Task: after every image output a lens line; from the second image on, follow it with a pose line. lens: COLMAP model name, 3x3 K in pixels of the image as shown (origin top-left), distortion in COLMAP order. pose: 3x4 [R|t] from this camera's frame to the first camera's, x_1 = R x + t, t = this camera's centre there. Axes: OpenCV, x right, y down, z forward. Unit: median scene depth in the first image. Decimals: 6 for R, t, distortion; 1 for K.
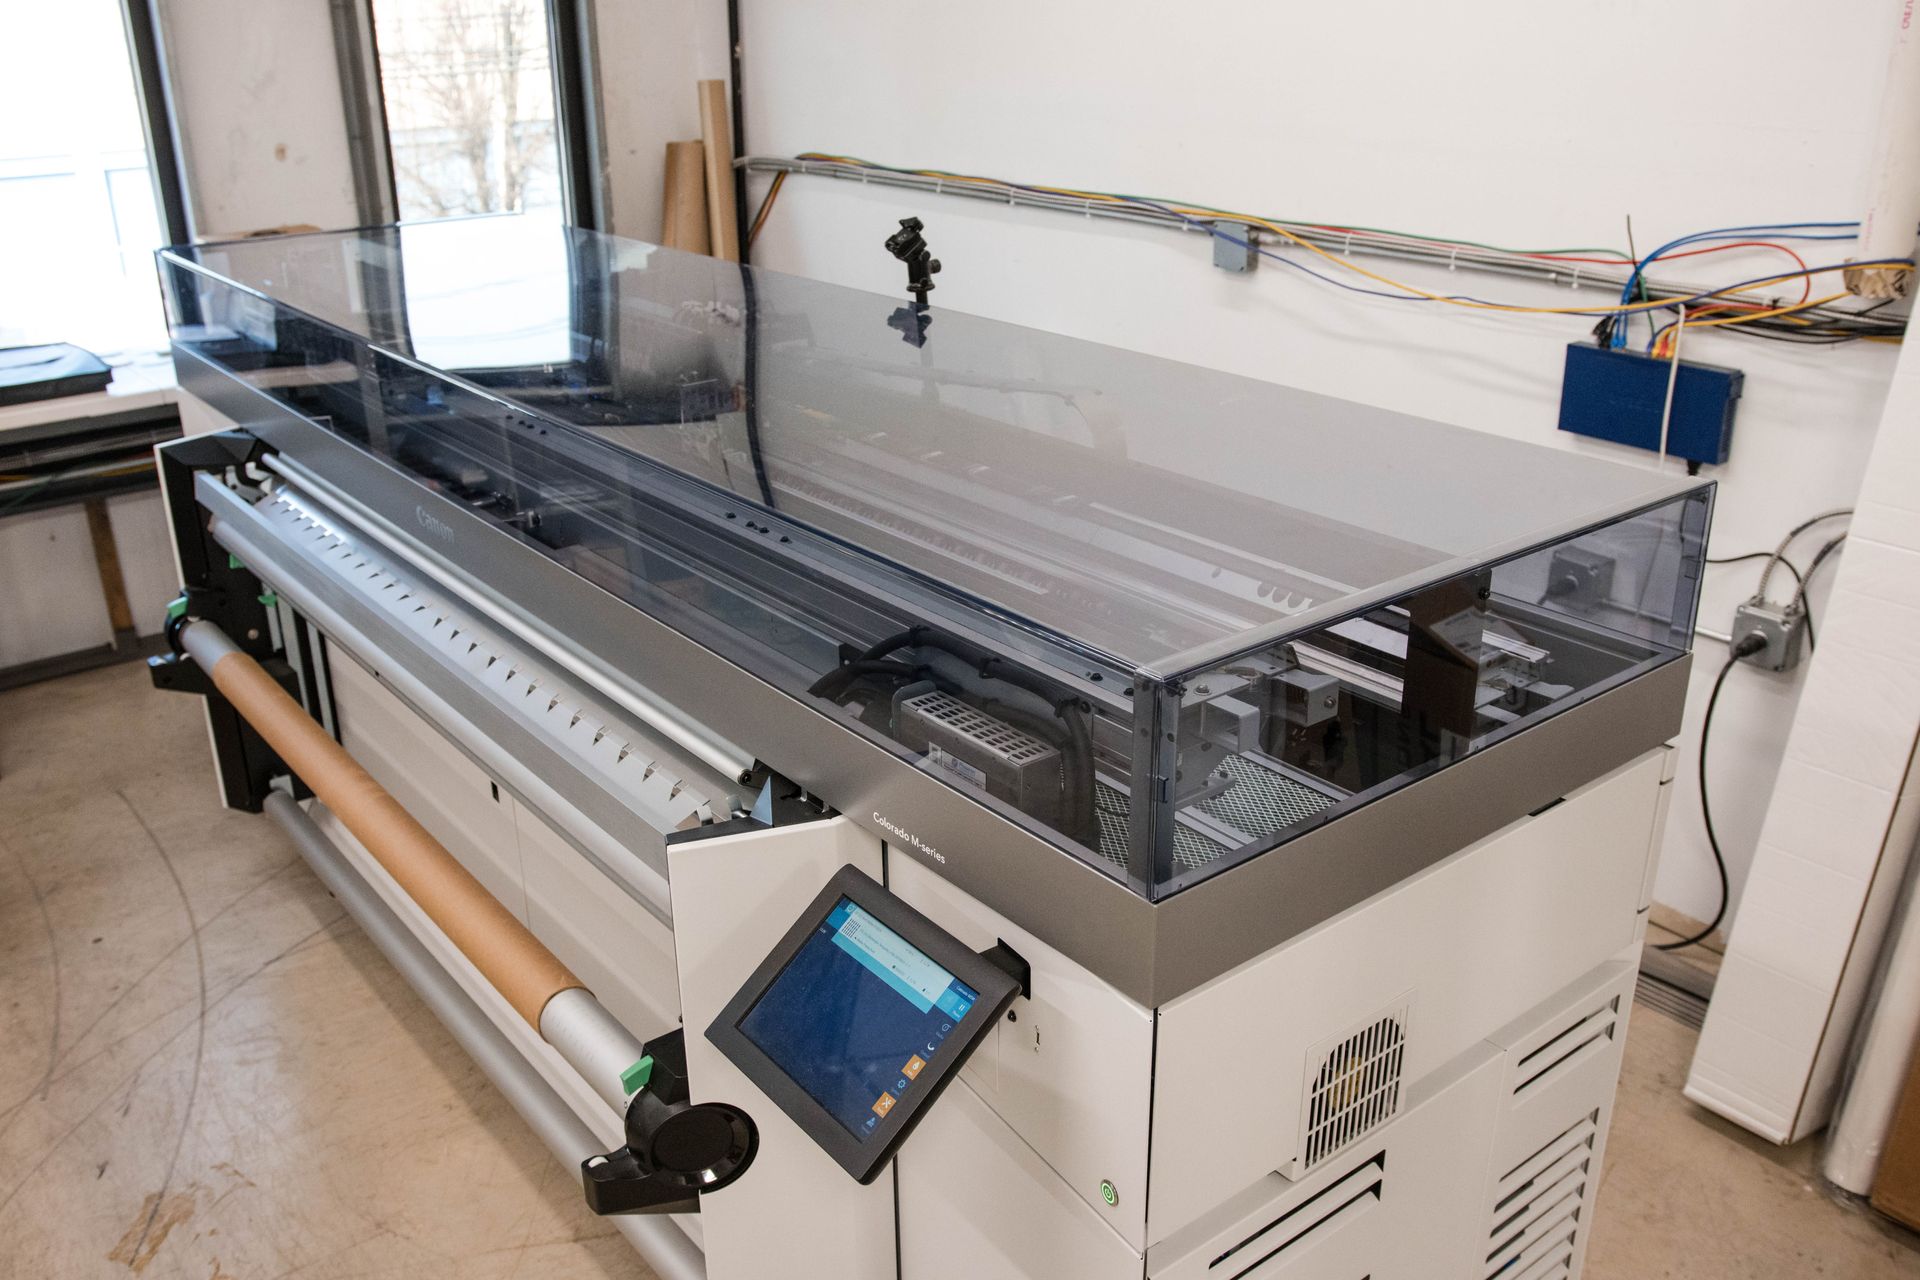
lens RADIAL K [[1648.8, 0, 960.0], [0, 1648.8, 640.0], [0, 0, 1]] dist [-0.060287, 0.007726]
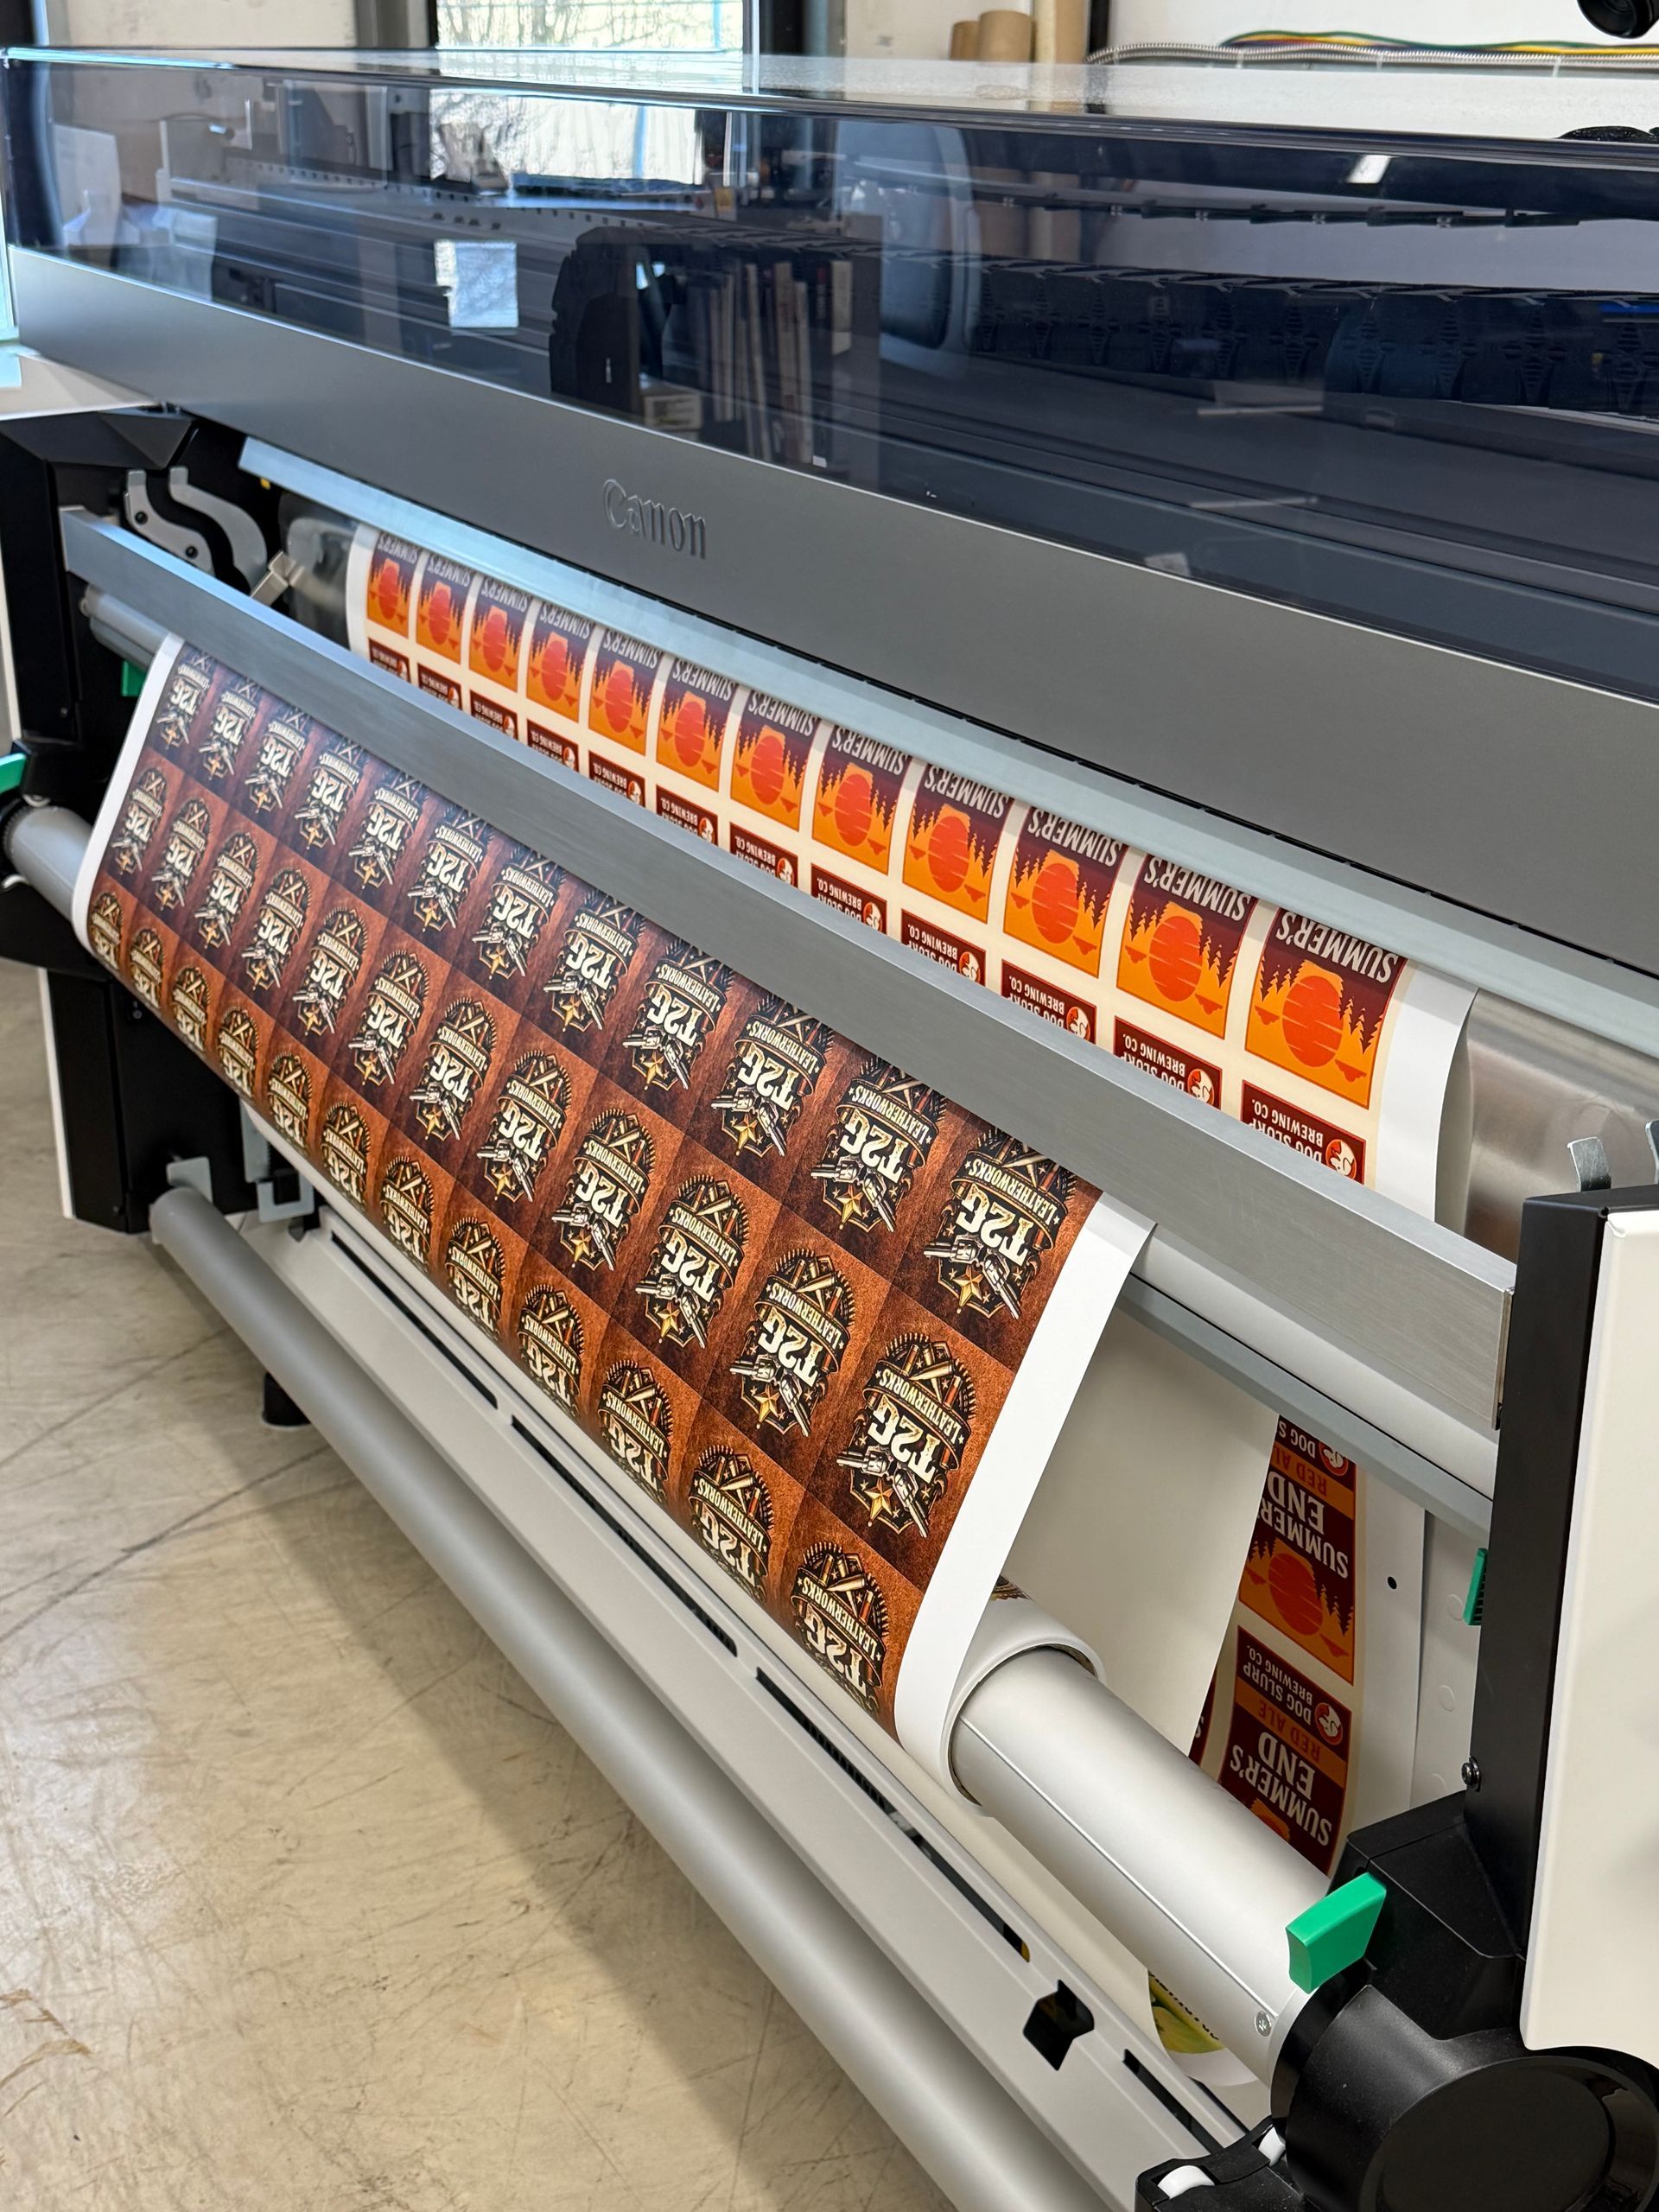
lens RADIAL K [[2760.8, 0, 829.5], [0, 2760.8, 1106.0], [0, 0, 1]] dist [0.229389, -0.654555]
pose [[0.987918, 0.069995, -0.138273, -0.134942], [-0.070696, 0.997498, -0.000160, 0.061953], [0.137916, 0.009933, 0.990394, 0.246094]]
